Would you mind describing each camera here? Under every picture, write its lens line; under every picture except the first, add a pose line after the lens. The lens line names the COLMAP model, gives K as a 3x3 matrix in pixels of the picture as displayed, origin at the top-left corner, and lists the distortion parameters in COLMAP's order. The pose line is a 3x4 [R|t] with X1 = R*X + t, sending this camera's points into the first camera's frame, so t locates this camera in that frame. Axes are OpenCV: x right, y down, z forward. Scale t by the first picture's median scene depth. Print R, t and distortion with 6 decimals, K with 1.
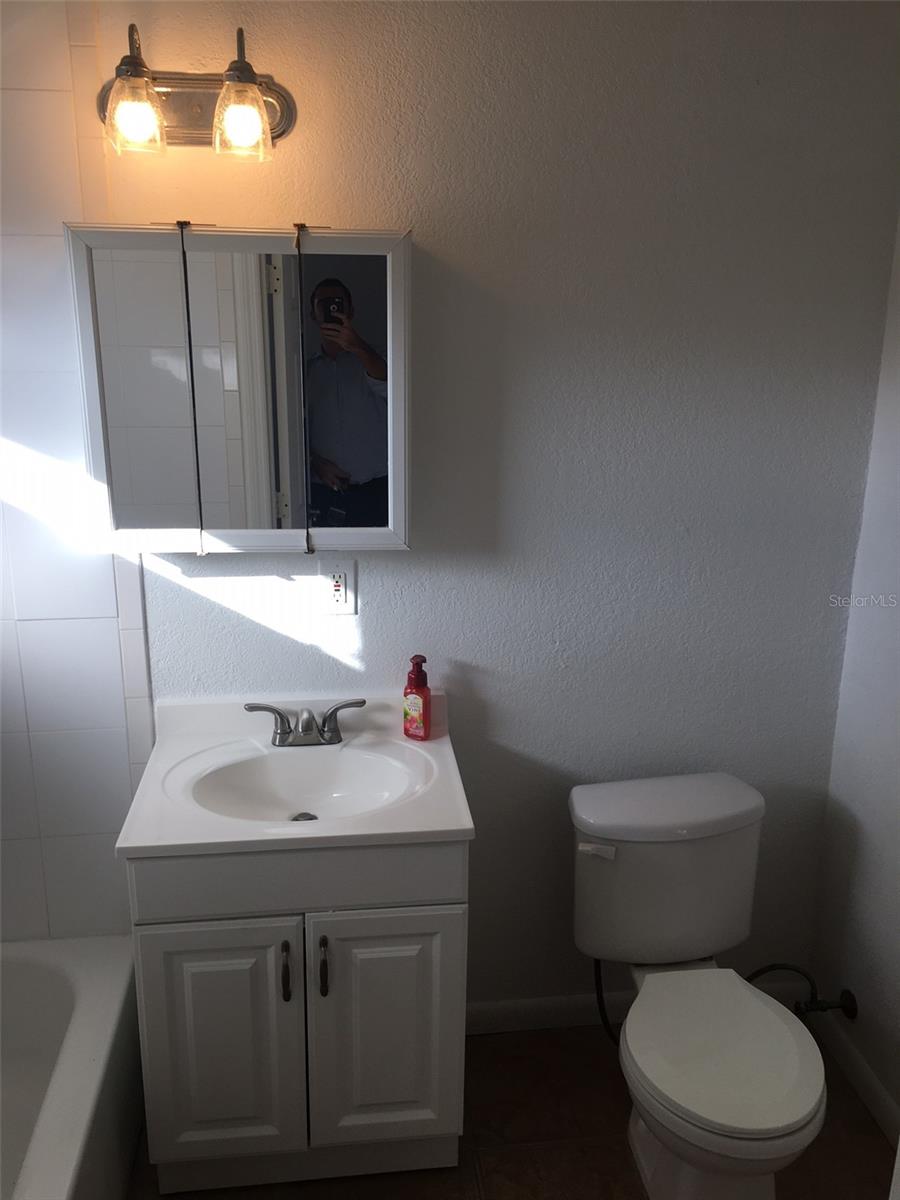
lens RADIAL K [[1000.3, 0, 450.0], [0, 1000.3, 600.0], [0, 0, 1]] dist [0.054092, -0.074403]
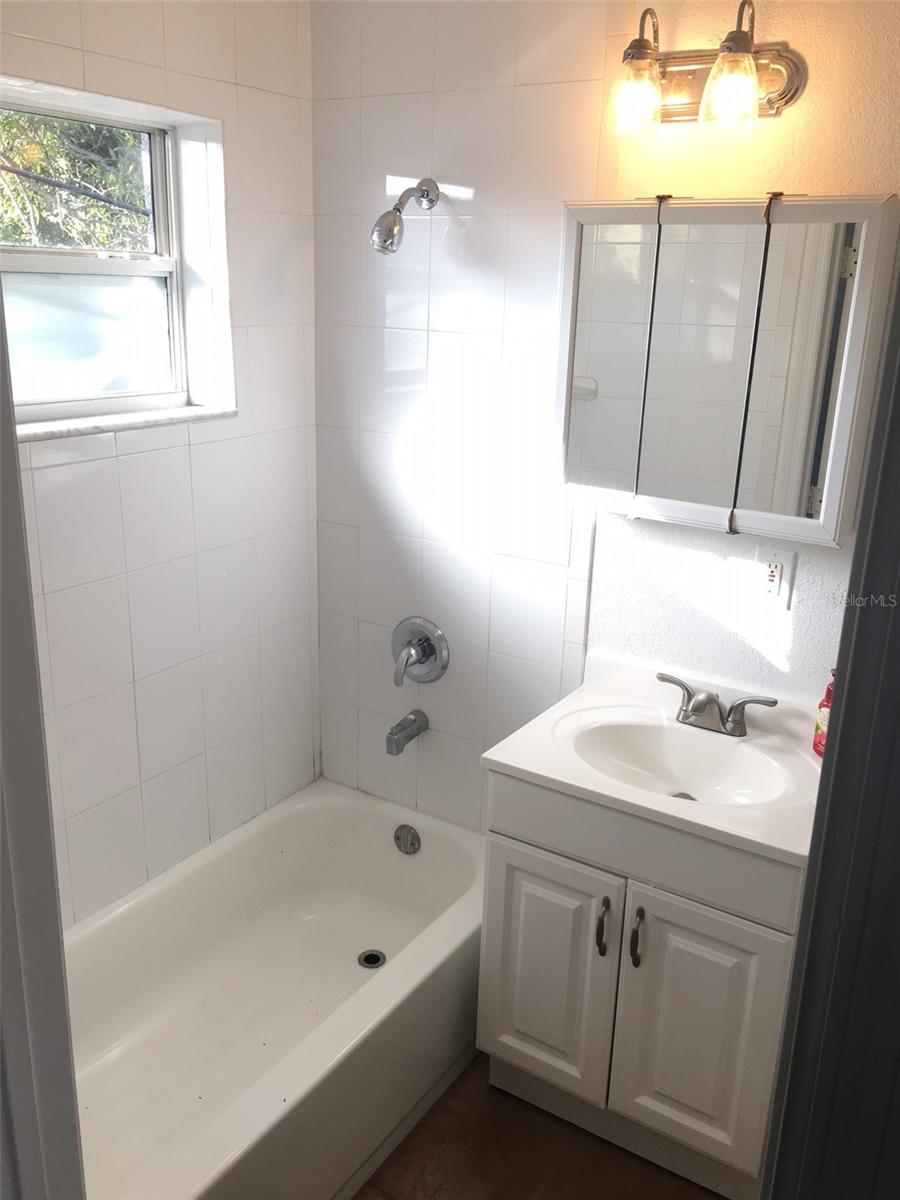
lens RADIAL K [[1013.9, 0, 450.0], [0, 1013.9, 600.0], [0, 0, 1]] dist [0.079479, -0.136207]
pose [[0.772072, 0.201306, -0.602810, 0.263192], [-0.197729, 0.977521, 0.073190, -0.002255], [0.603993, 0.062685, 0.794521, 0.052536]]
